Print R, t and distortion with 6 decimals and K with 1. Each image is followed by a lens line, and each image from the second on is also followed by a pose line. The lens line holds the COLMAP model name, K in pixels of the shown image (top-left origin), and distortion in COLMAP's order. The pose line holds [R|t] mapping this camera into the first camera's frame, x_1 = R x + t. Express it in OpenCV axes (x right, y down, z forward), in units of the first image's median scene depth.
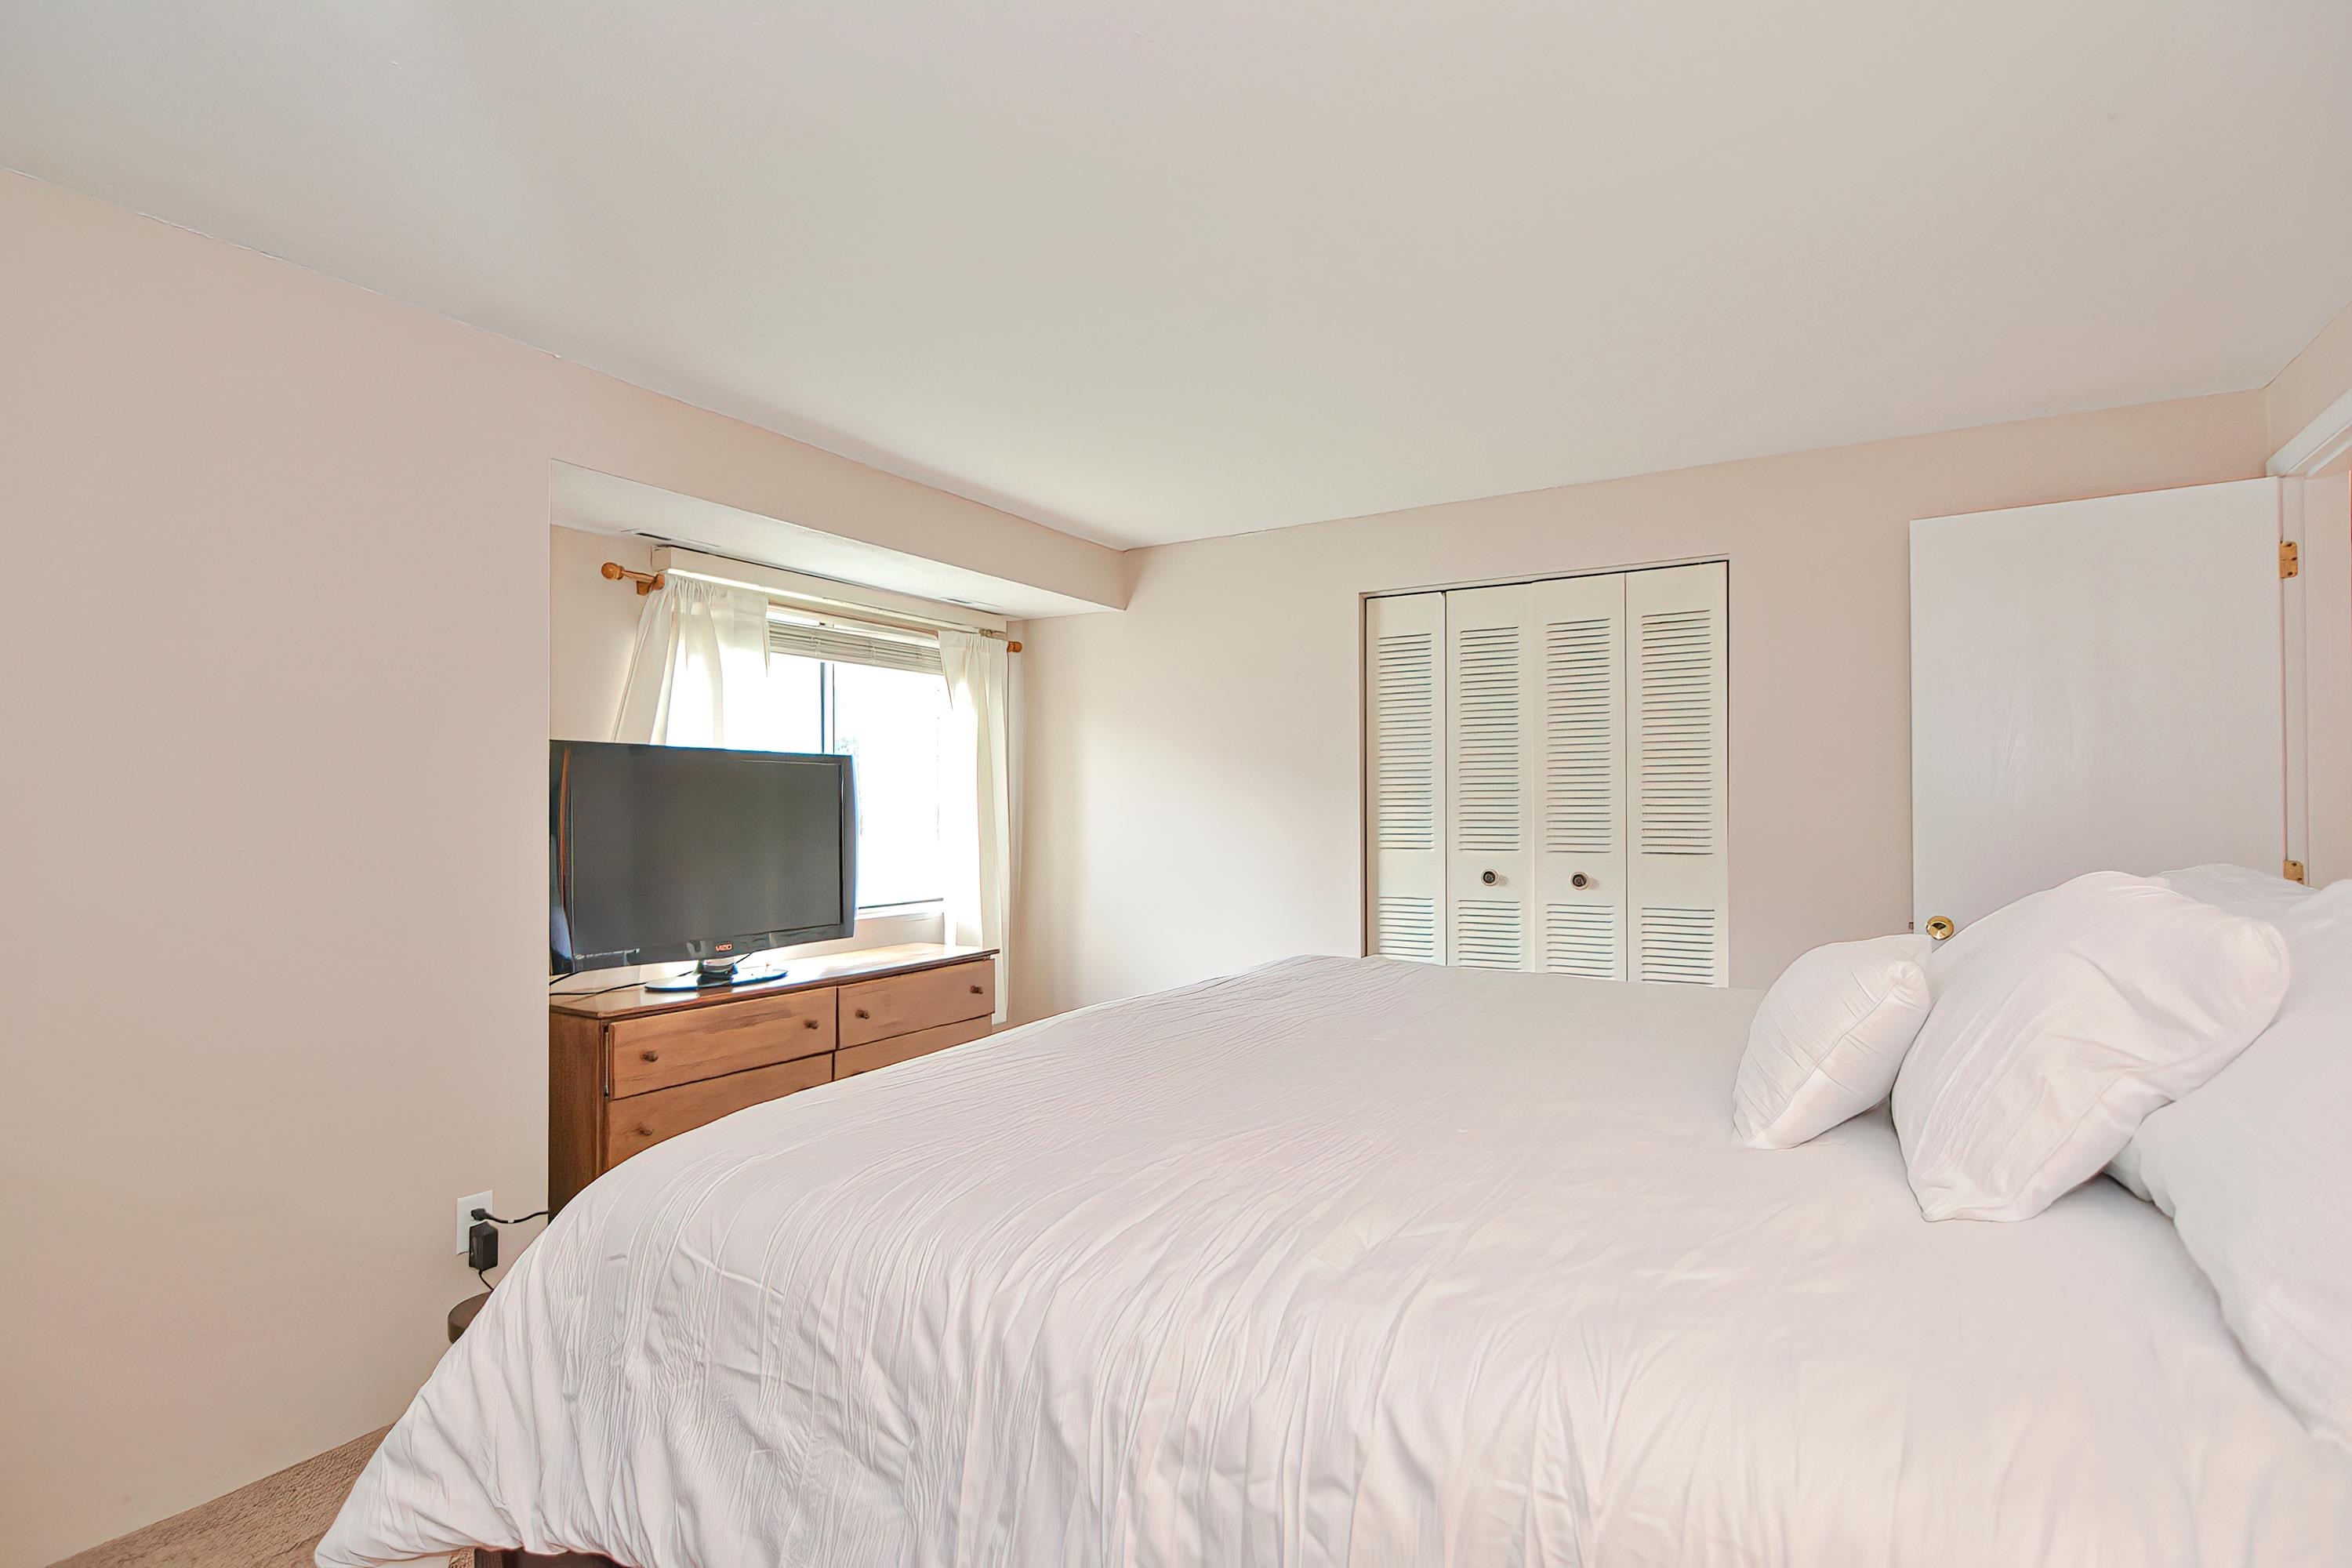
lens RADIAL K [[1140.3, 0, 1170.1], [0, 1140.3, 774.7], [0, 0, 1]] dist [0.003131, -0.009520]
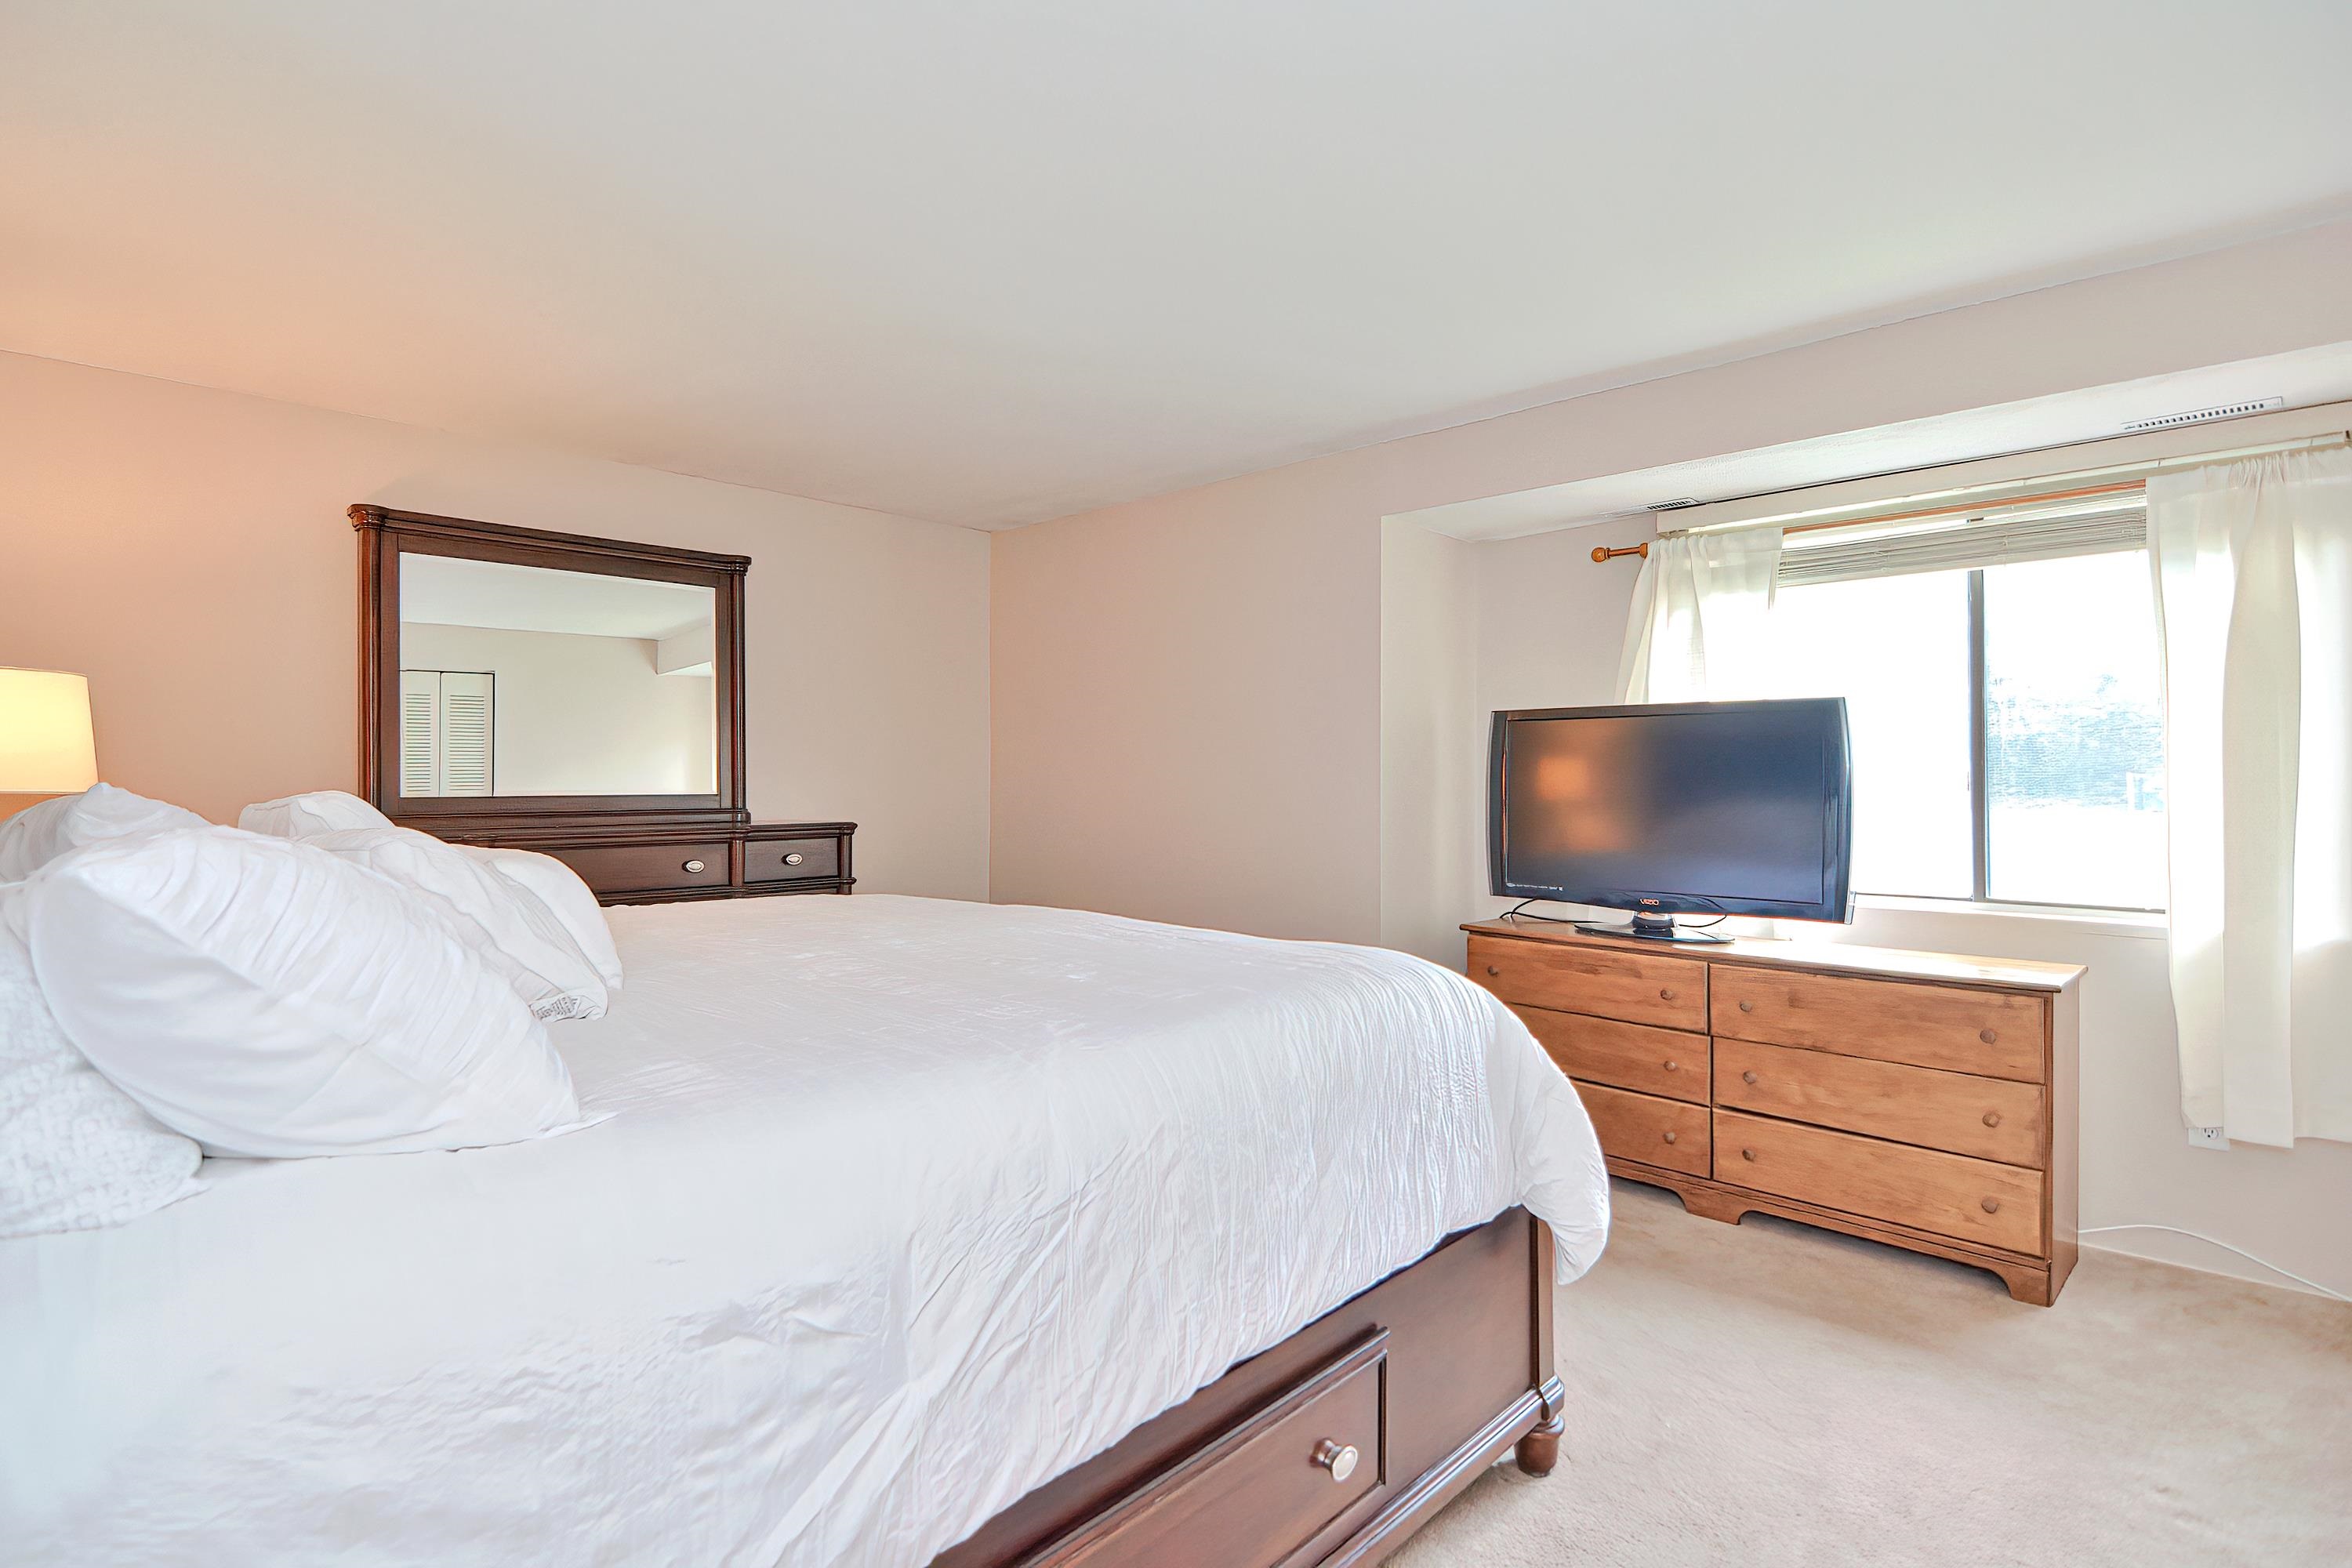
lens RADIAL K [[1140.3, 0, 1170.1], [0, 1140.3, 774.7], [0, 0, 1]] dist [0.003131, -0.009520]
pose [[-0.220661, 0.006323, -0.975330, 0.664414], [0.028166, 0.999603, 0.000108, 0.026454], [0.974944, -0.027447, -0.220751, 0.774348]]
